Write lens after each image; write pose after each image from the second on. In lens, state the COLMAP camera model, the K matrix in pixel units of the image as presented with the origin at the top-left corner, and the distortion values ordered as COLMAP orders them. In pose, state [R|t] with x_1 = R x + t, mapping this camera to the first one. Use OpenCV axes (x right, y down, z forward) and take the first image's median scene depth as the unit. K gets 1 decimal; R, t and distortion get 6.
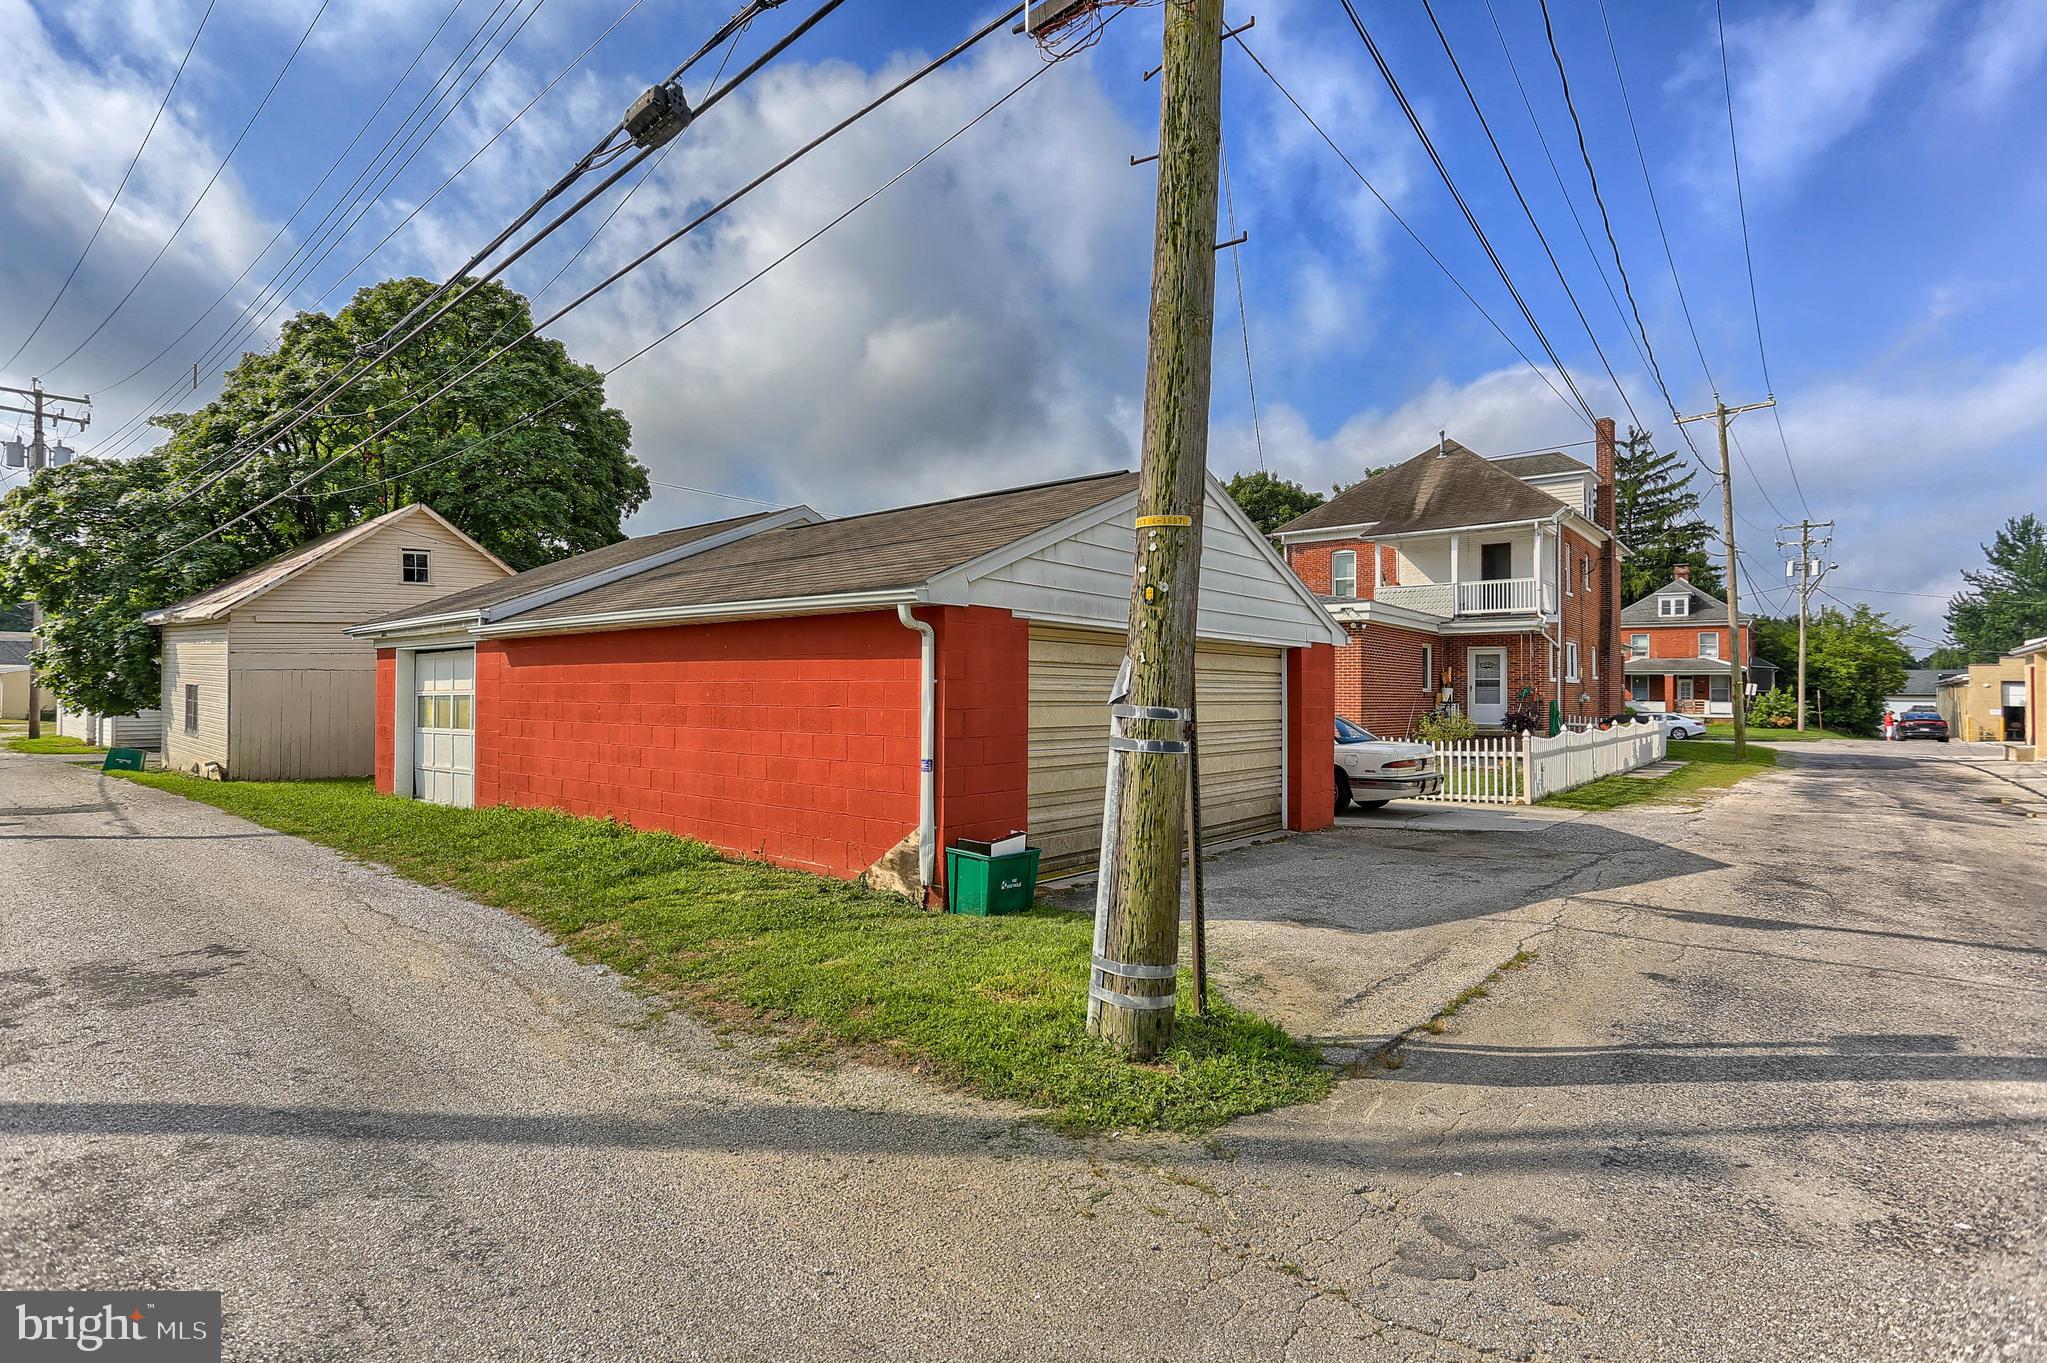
lens RADIAL K [[985.2, 0, 1023.5], [0, 985.2, 681.5], [0, 0, 1]] dist [-0.026624, 0.000541]
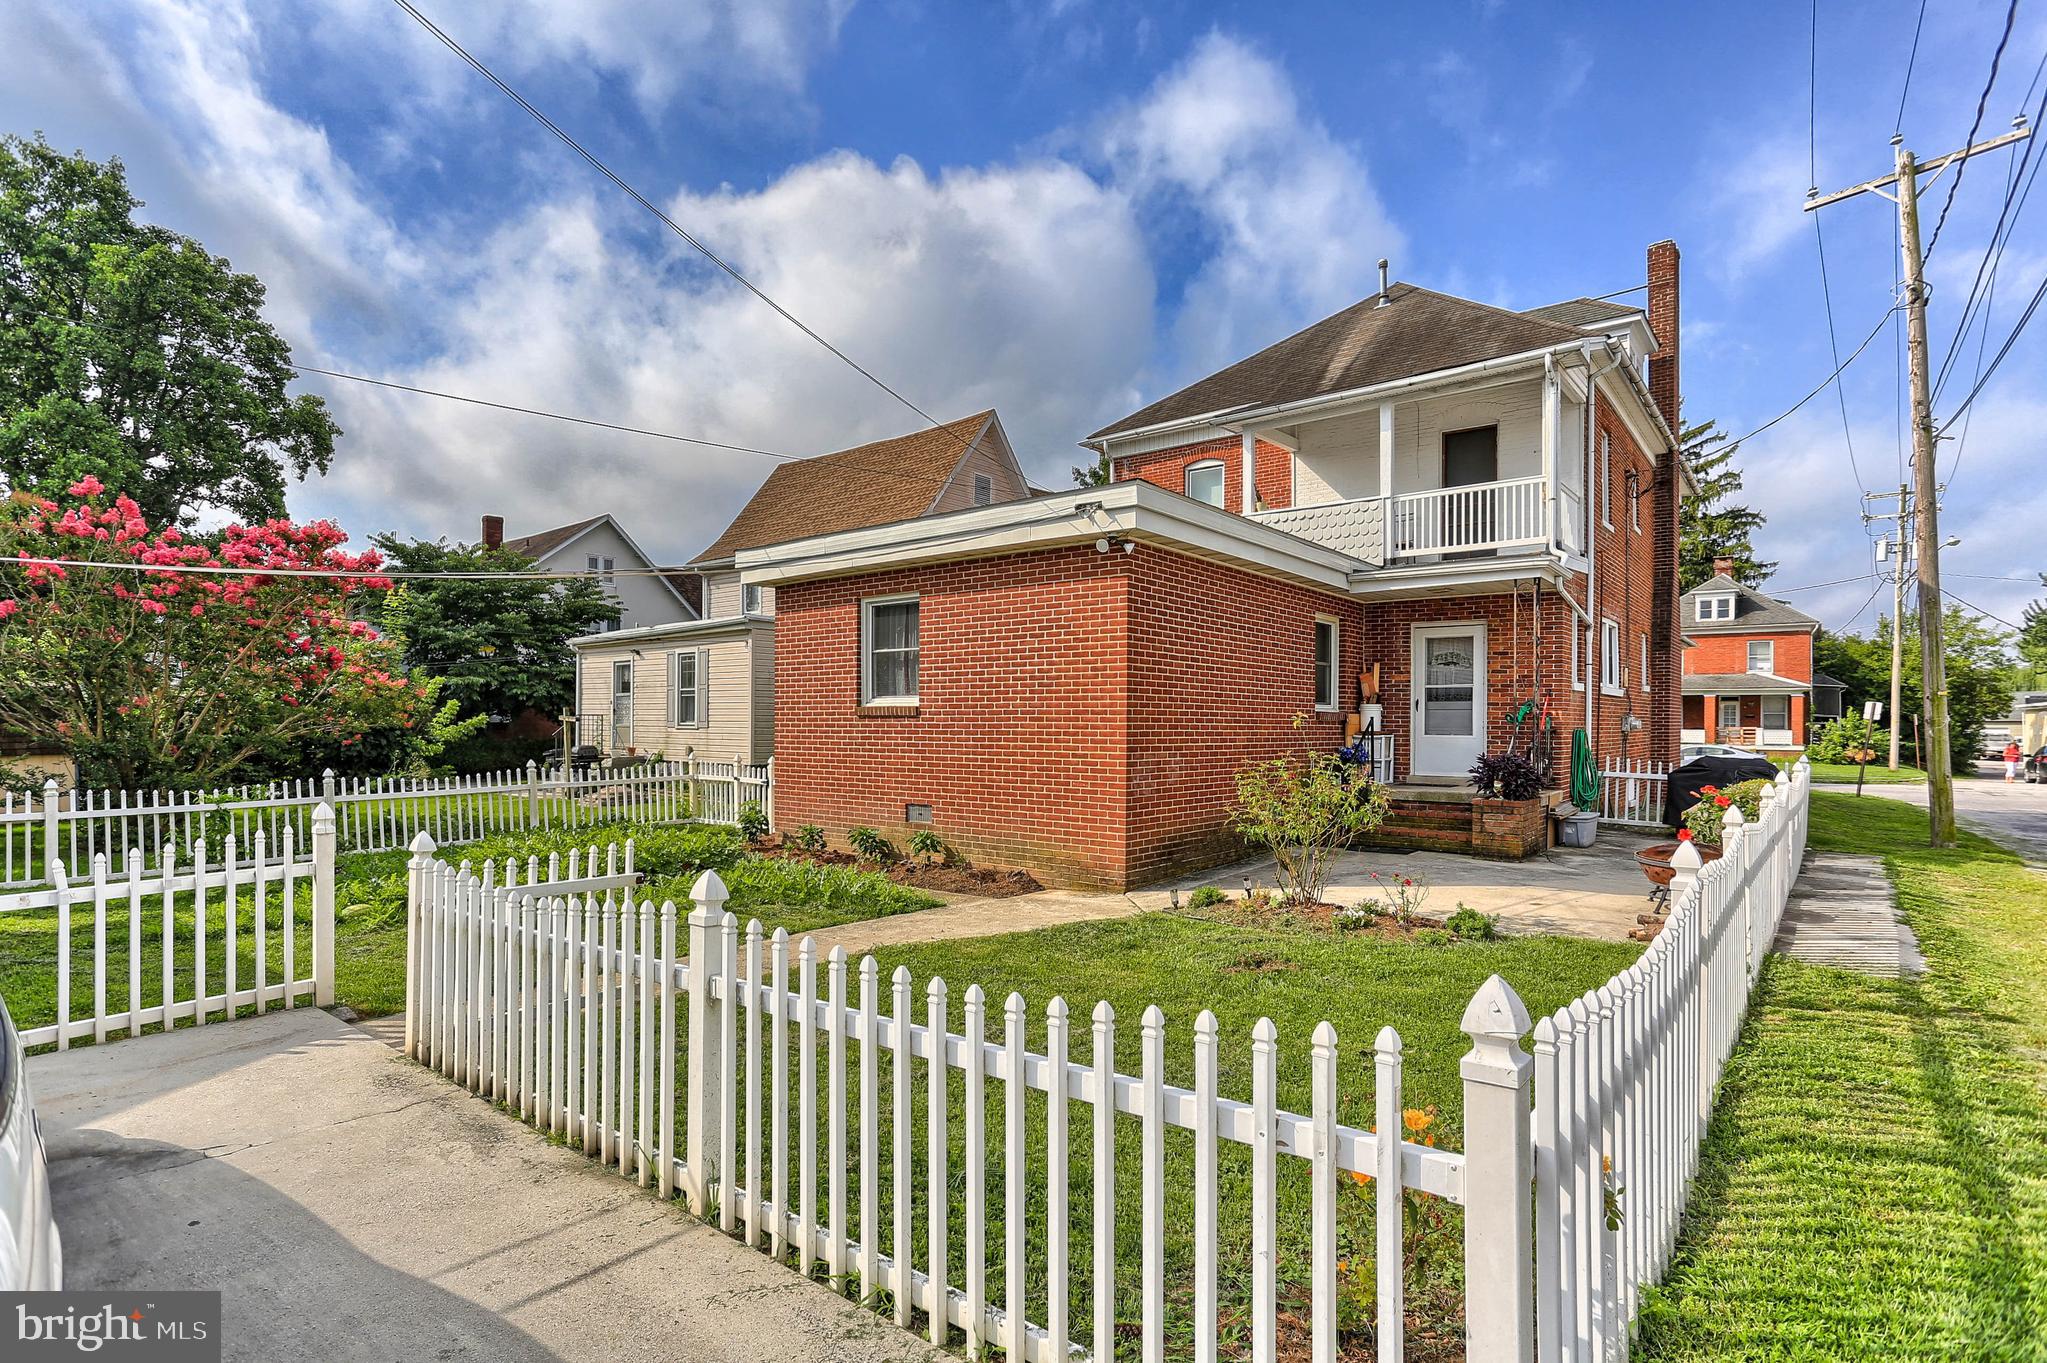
lens RADIAL K [[1011.1, 0, 1025.4], [0, 1011.1, 733.8], [0, 0, 1]] dist [-0.052691, 0.021231]
pose [[0.999969, -0.001701, 0.007628, 0.235004], [0.001516, 0.999705, 0.024241, 0.008431], [-0.007667, -0.024229, 0.999677, 0.453249]]
